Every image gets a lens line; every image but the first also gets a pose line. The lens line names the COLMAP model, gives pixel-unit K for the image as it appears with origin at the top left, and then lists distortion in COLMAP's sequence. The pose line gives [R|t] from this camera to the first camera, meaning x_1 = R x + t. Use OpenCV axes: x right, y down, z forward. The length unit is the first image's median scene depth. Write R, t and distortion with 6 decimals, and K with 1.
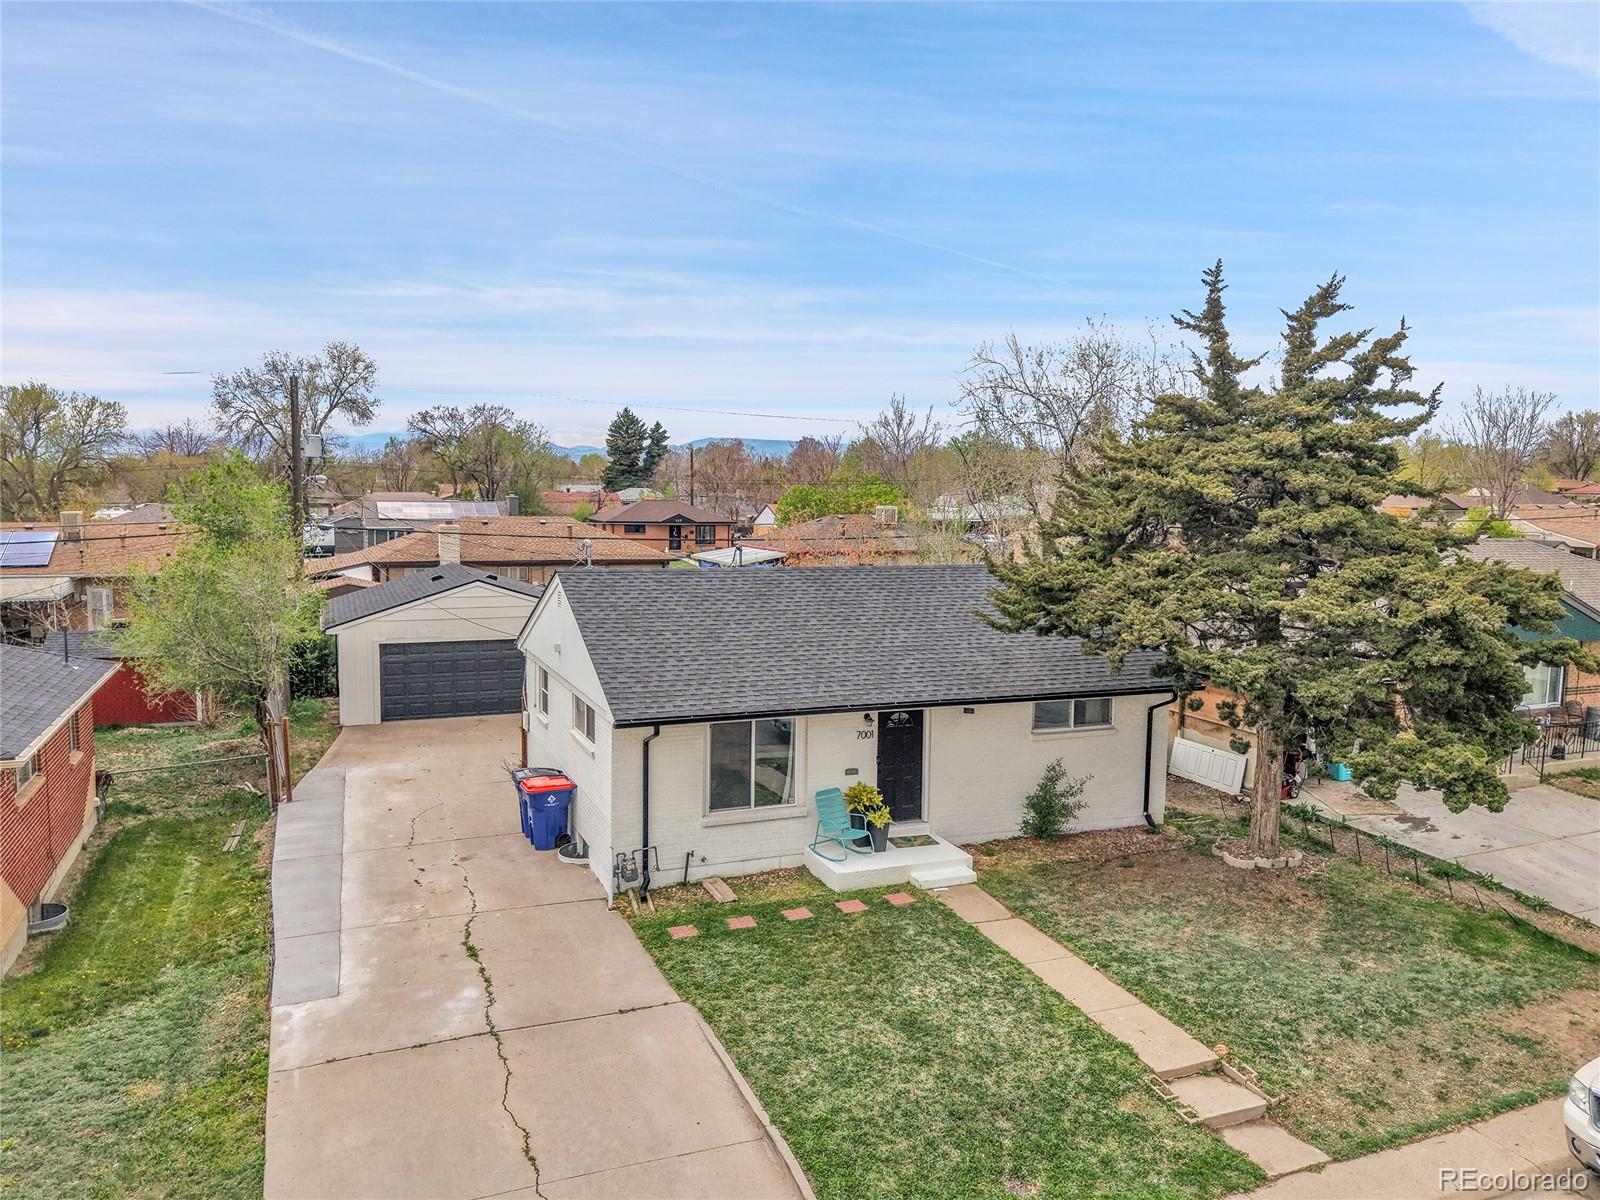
lens RADIAL K [[1171.1, 0, 807.2], [0, 1171.1, 482.8], [0, 0, 1]] dist [-0.002840, 0.001141]
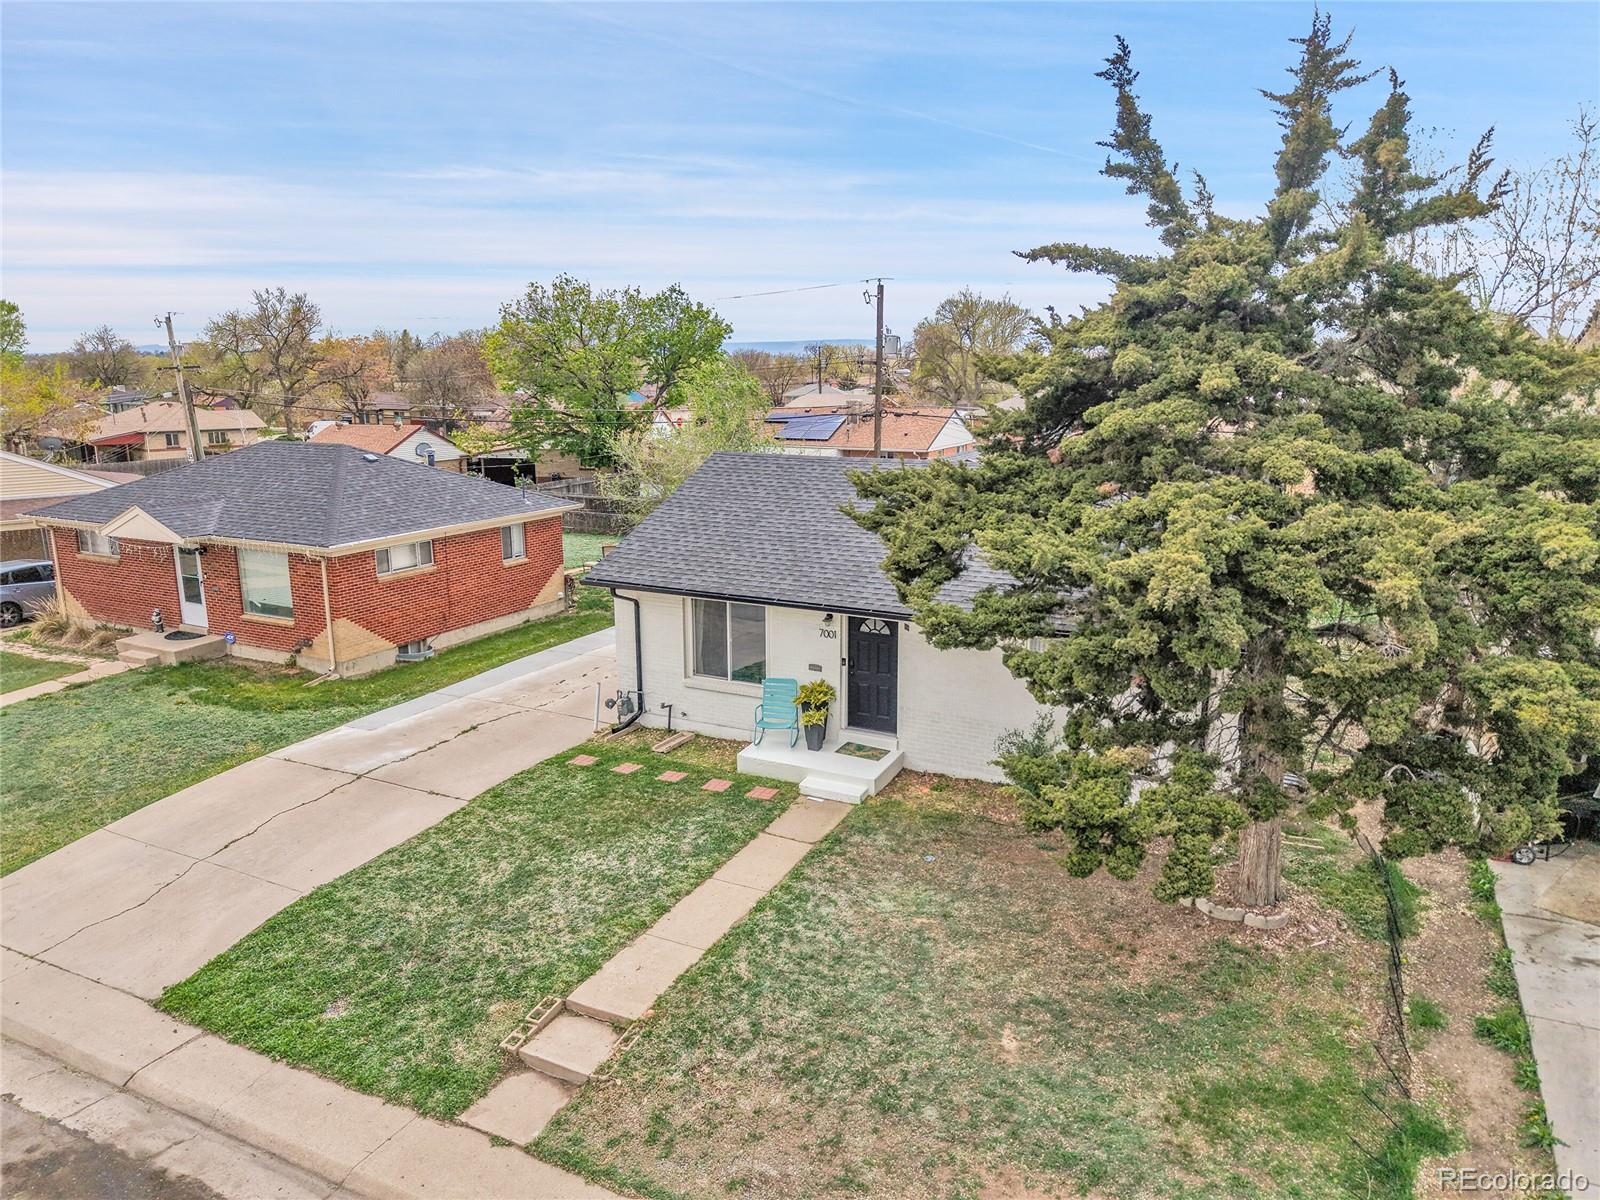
lens RADIAL K [[1069.0, 0, 817.2], [0, 1069.0, 529.5], [0, 0, 1]] dist [0.009371, 0.000148]
pose [[0.661650, 0.098112, -0.743366, 0.770435], [0.008412, 0.990369, 0.138200, 0.004159], [0.749766, -0.097693, 0.654452, 0.455012]]
